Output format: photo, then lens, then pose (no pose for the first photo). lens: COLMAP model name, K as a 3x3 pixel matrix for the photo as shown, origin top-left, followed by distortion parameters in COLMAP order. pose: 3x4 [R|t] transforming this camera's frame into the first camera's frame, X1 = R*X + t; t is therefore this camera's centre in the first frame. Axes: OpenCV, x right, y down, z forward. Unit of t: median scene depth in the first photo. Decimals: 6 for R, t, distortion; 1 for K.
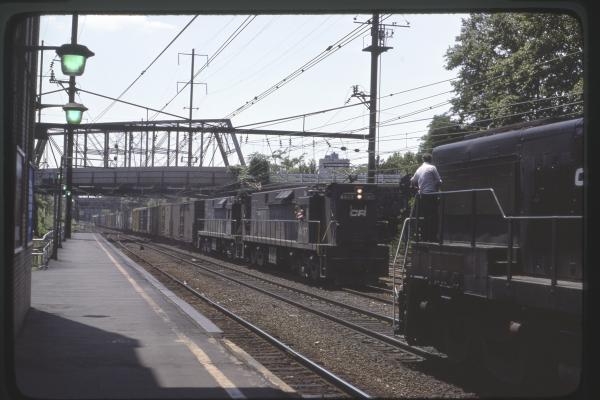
lens RADIAL K [[1019.7, 0, 298.4], [0, 1019.7, 202.2], [0, 0, 1]] dist [-0.077092, 0.000000]
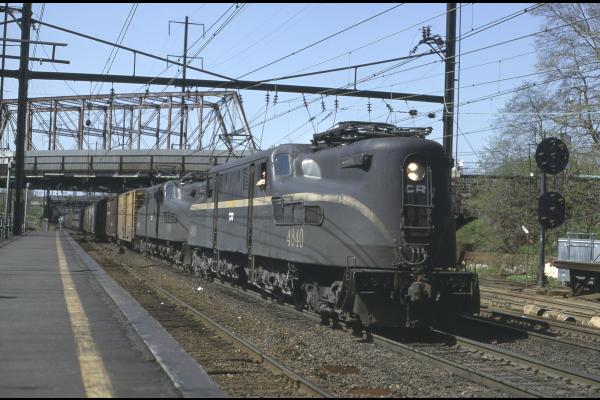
lens RADIAL K [[1019.7, 0, 298.4], [0, 1019.7, 198.3], [0, 0, 1]] dist [-0.077092, 0.000000]
pose [[0.999776, 0.005555, 0.020431, -0.046585], [-0.005403, 0.999958, -0.007469, 0.011500], [-0.020471, 0.007357, 0.999763, 0.276988]]
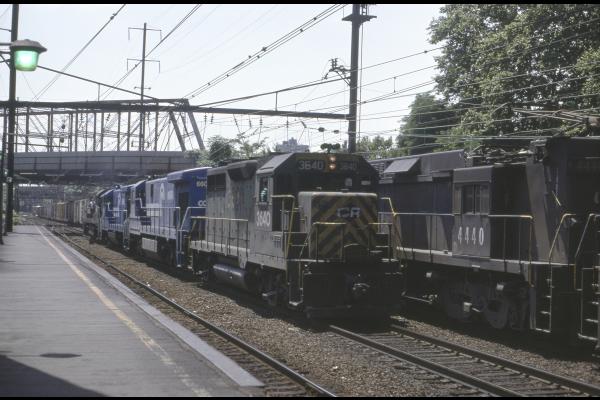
lens RADIAL K [[1019.7, 0, 302.9], [0, 1019.7, 196.9], [0, 0, 1]] dist [-0.077092, 0.000000]
pose [[0.998135, -0.001679, 0.061015, -0.025224], [0.001342, 0.999984, 0.005564, 0.001297], [-0.061023, -0.005471, 0.998121, 0.106134]]
